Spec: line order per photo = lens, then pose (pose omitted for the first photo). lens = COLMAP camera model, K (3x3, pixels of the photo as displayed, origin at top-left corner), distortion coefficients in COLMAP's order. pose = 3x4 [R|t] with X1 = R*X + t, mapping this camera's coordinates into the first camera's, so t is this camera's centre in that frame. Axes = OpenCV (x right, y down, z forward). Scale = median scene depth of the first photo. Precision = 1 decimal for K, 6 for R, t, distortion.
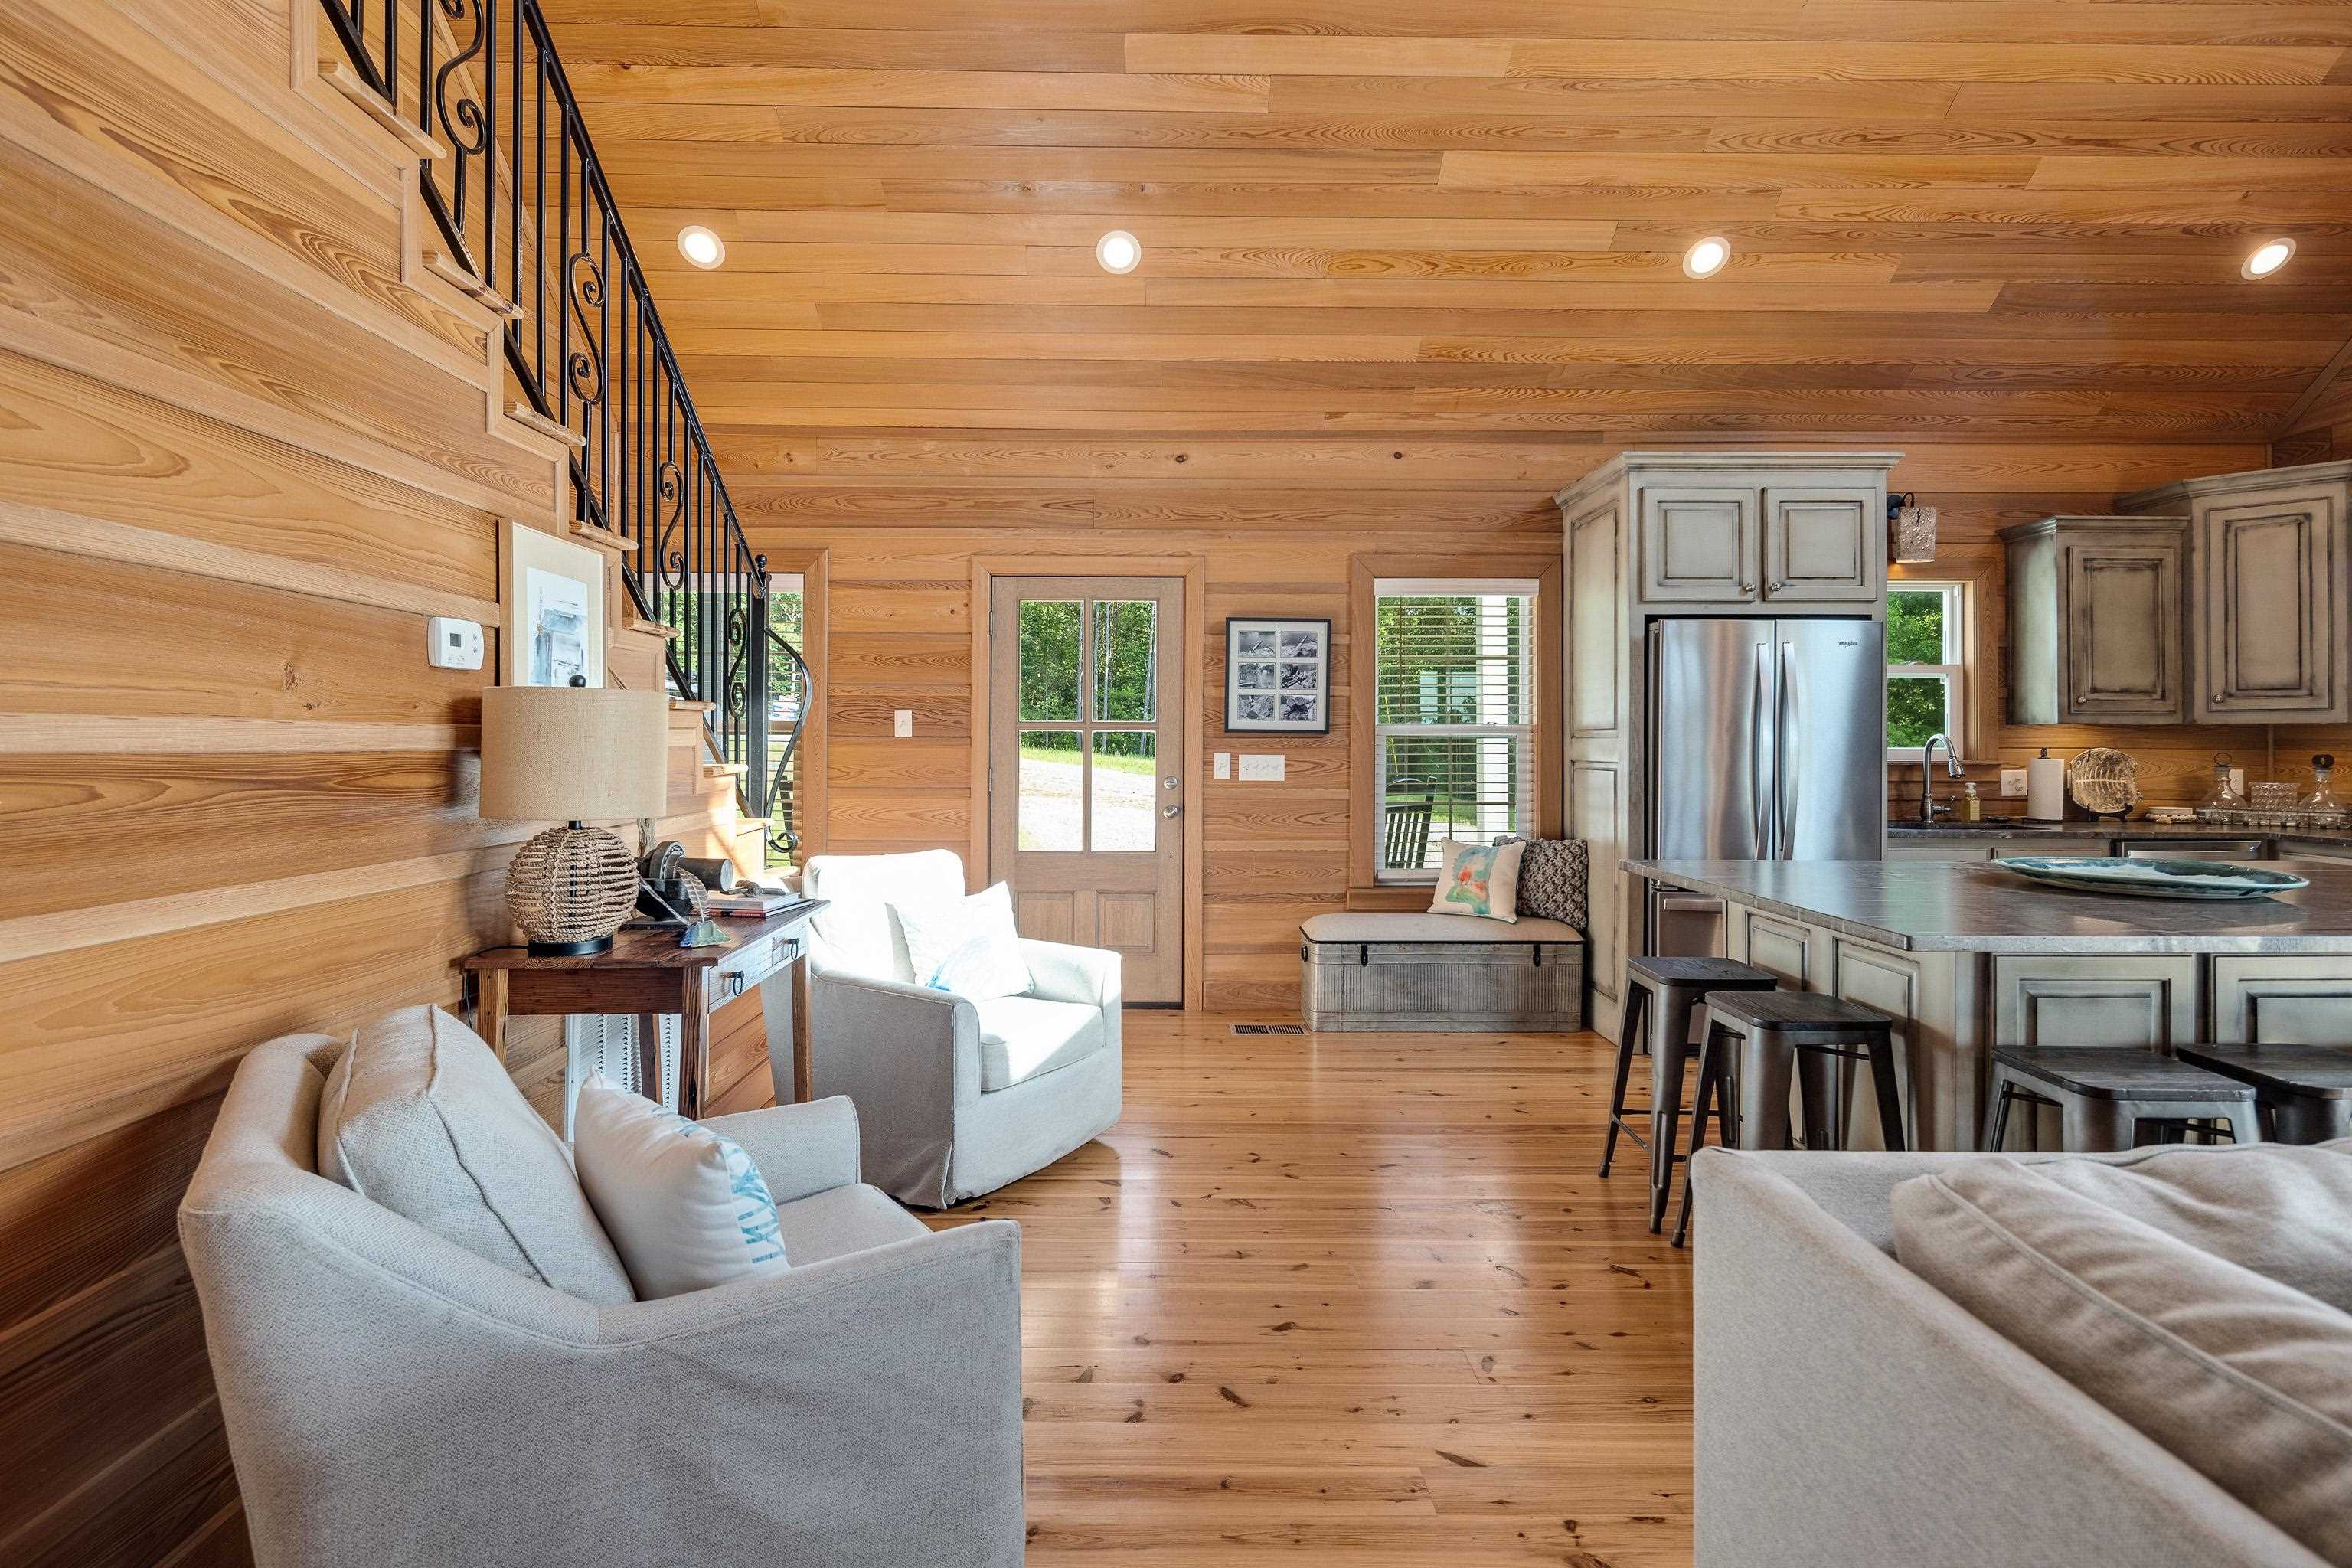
lens RADIAL K [[1134.4, 0, 1165.9], [0, 1134.4, 734.5], [0, 0, 1]] dist [0.006513, -0.004621]
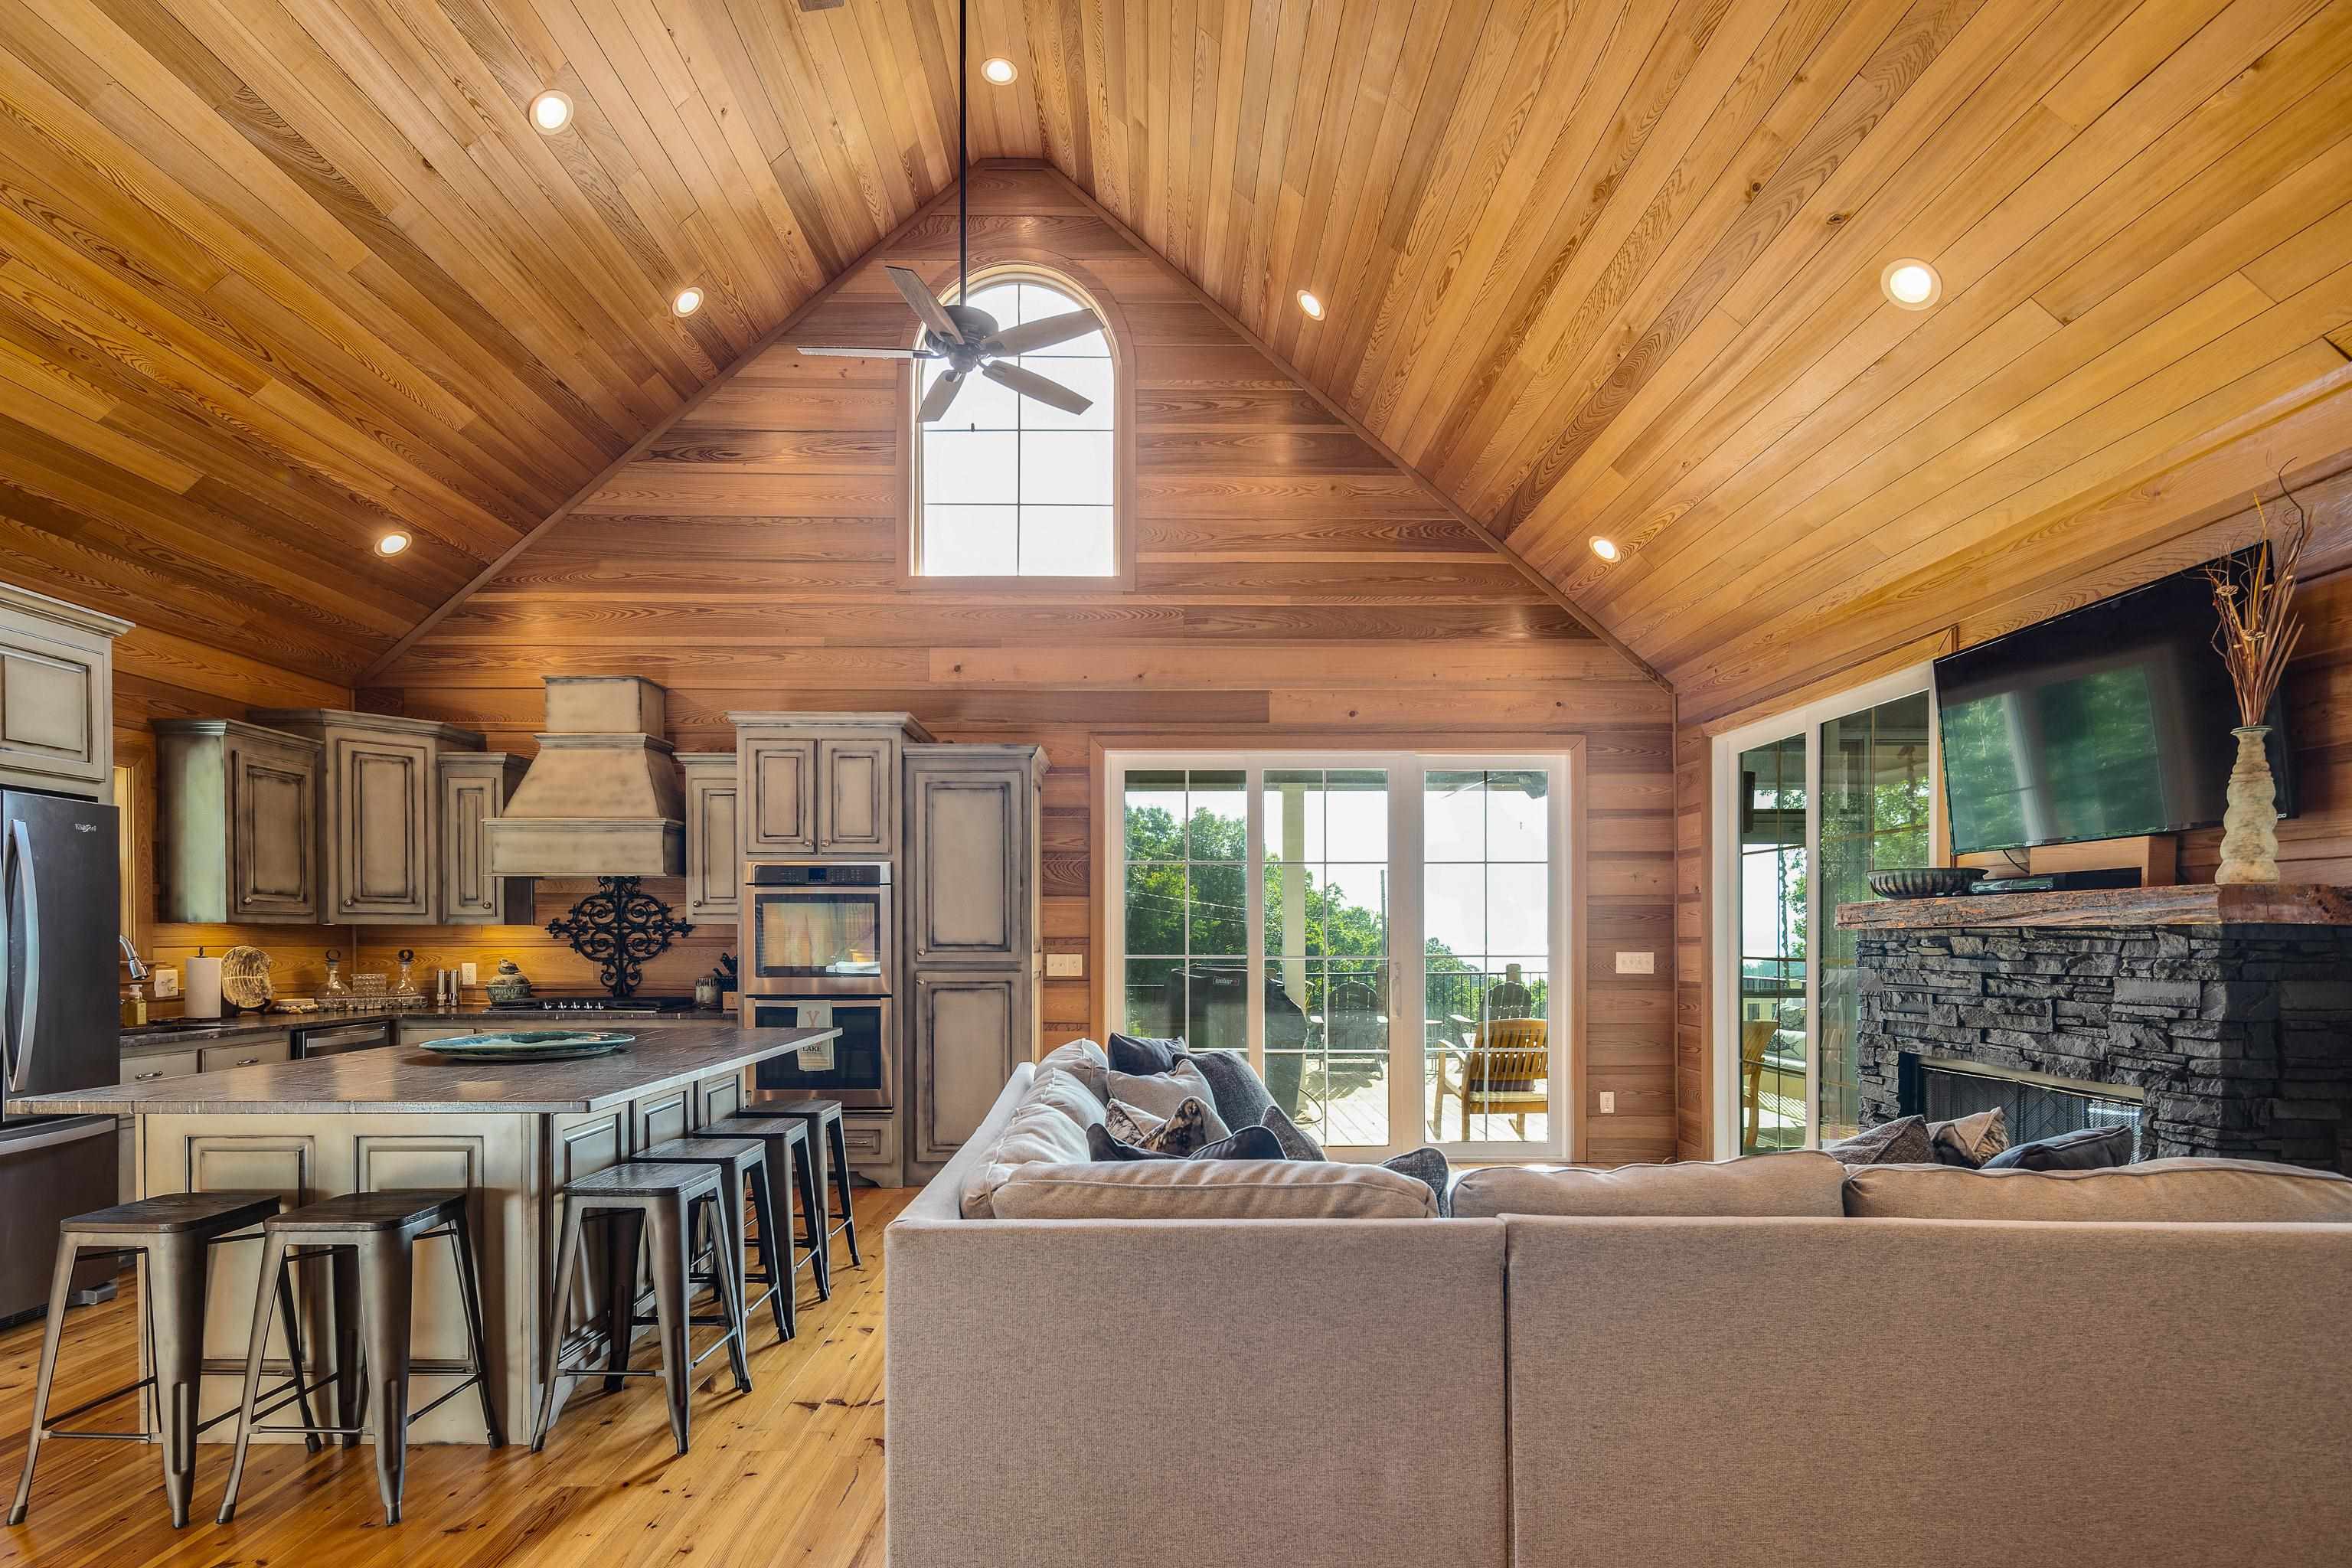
lens RADIAL K [[1134.4, 0, 1163.4], [0, 1134.4, 942.7], [0, 0, 1]] dist [0.006513, -0.004621]
pose [[0.000217, -0.006400, 0.999979, -0.236181], [-0.002646, 0.999976, 0.006400, -0.000484], [-0.999996, -0.002648, 0.000200, 0.160123]]
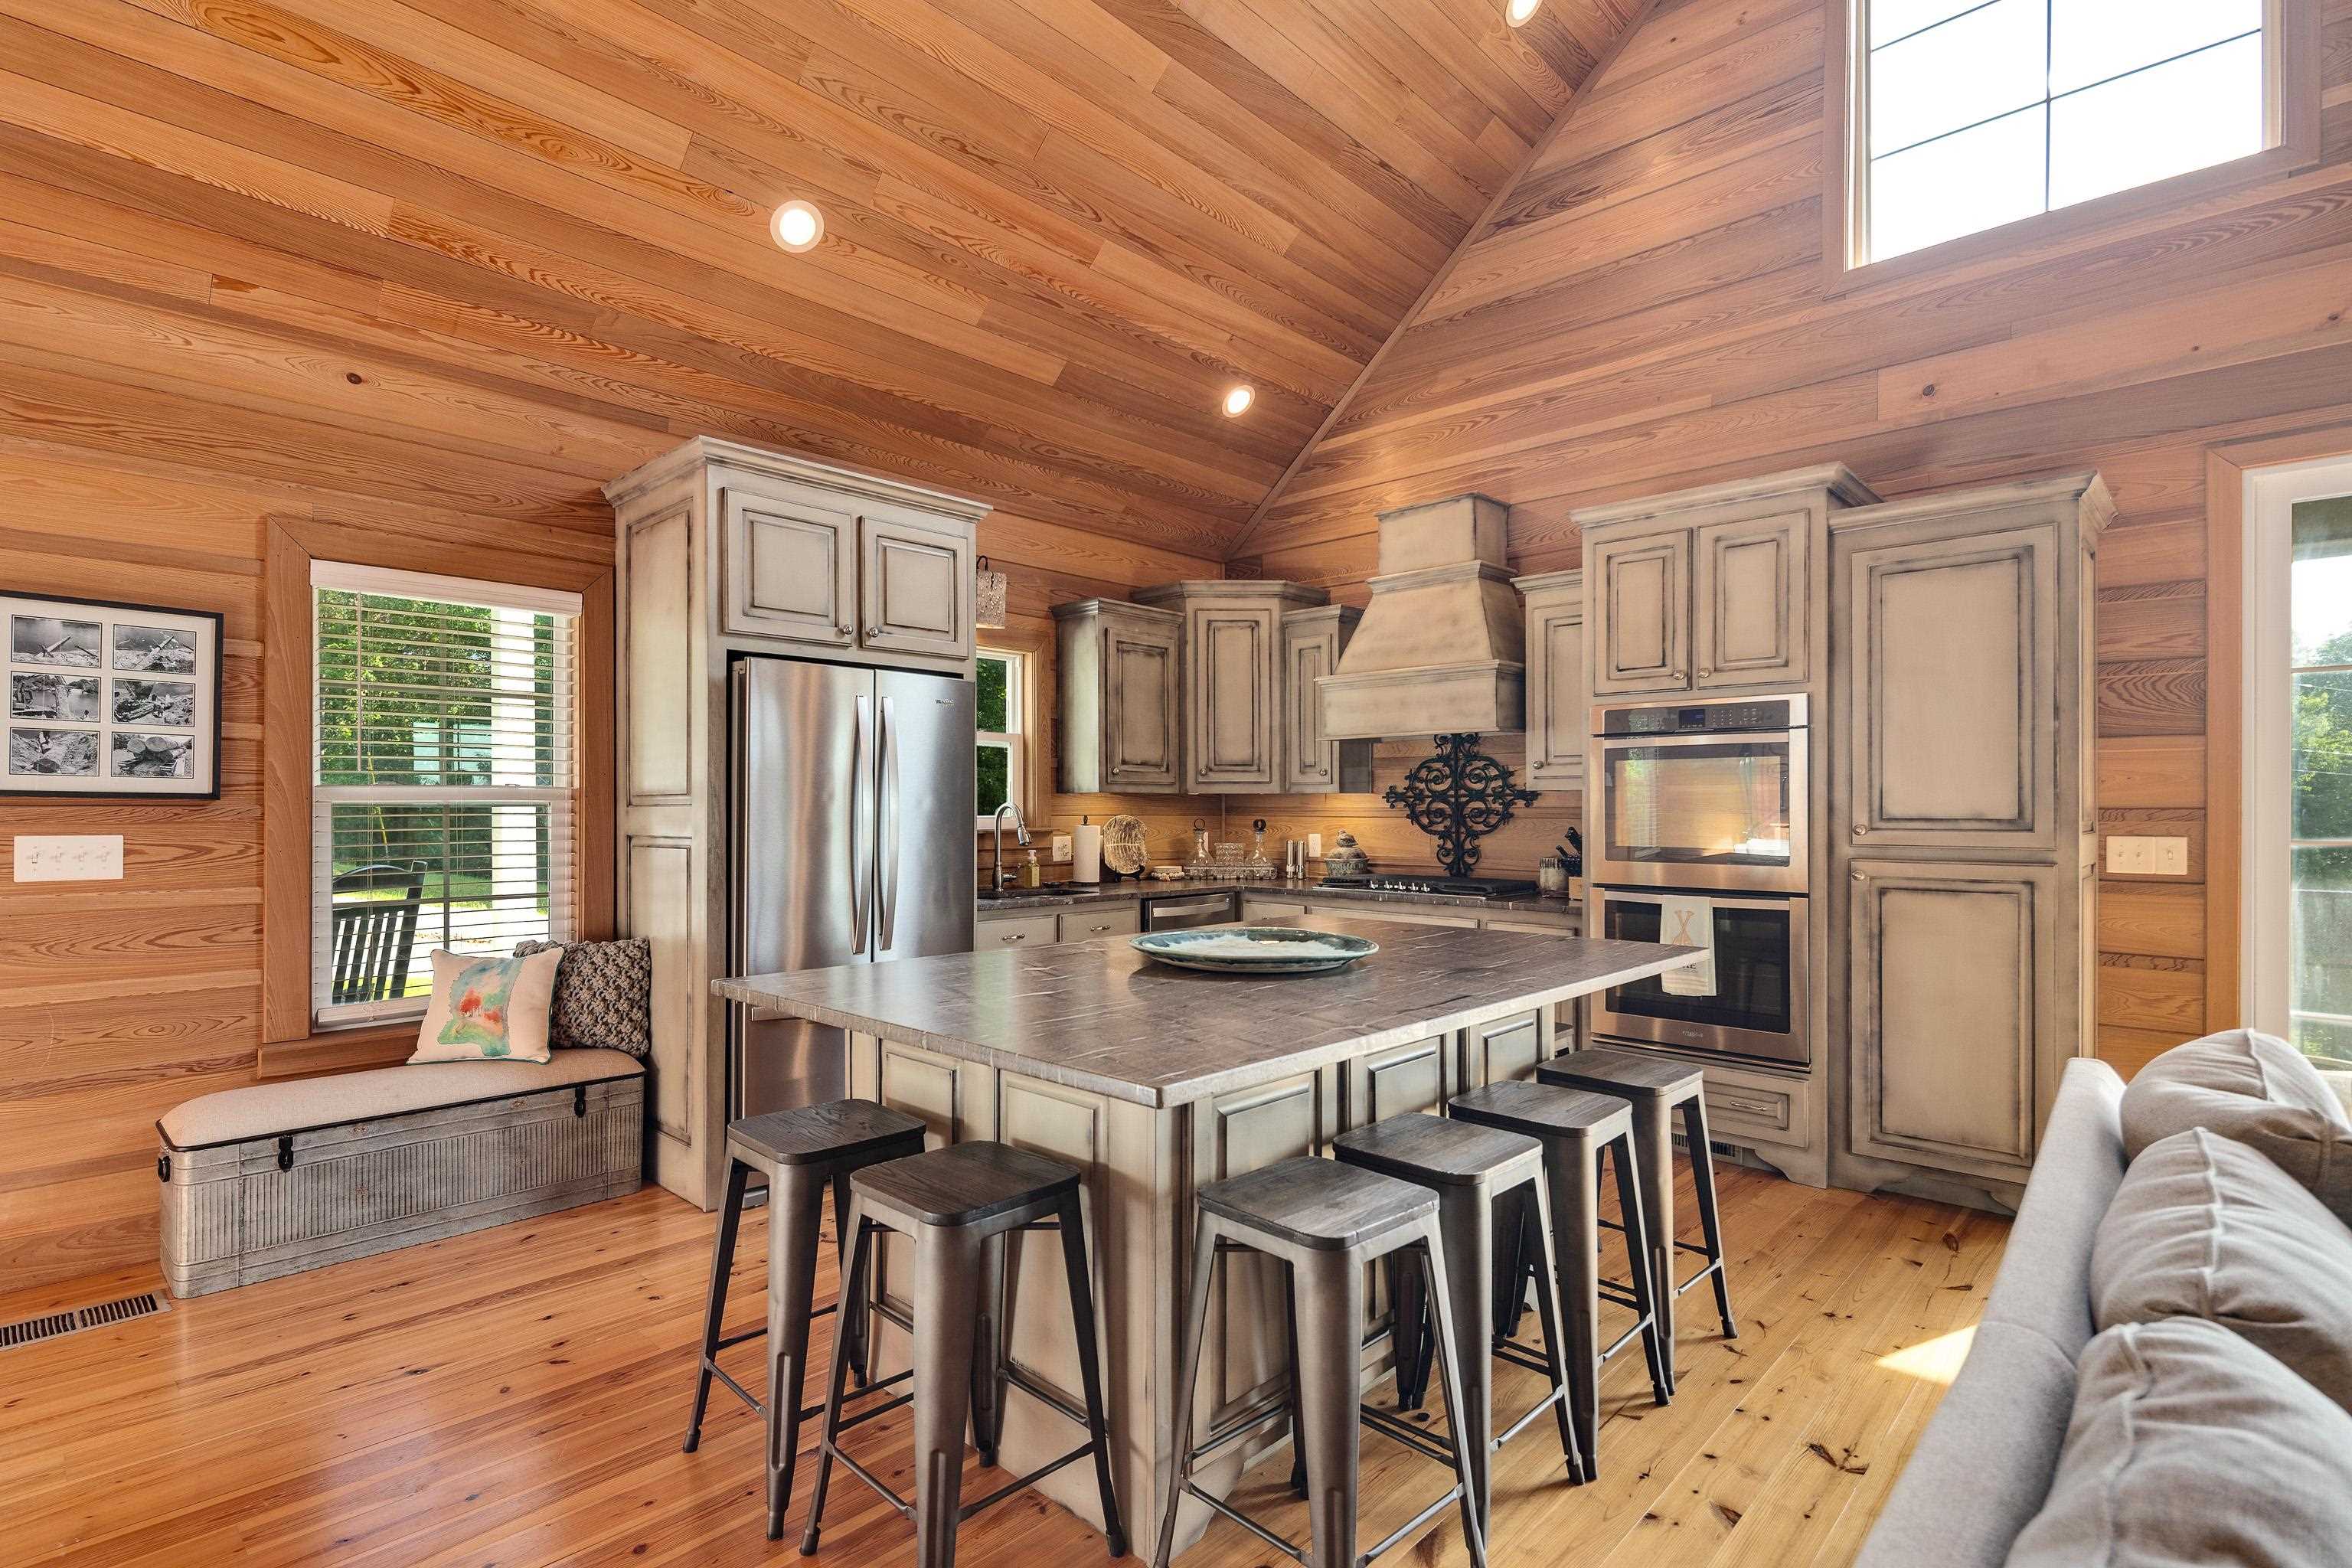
lens RADIAL K [[1134.4, 0, 1160.7], [0, 1134.4, 809.2], [0, 0, 1]] dist [0.006513, -0.004621]
pose [[0.700004, -0.002314, 0.714135, 0.063475], [-0.001924, 0.999985, 0.005126, 0.000456], [-0.714136, -0.004963, 0.699989, 0.212349]]
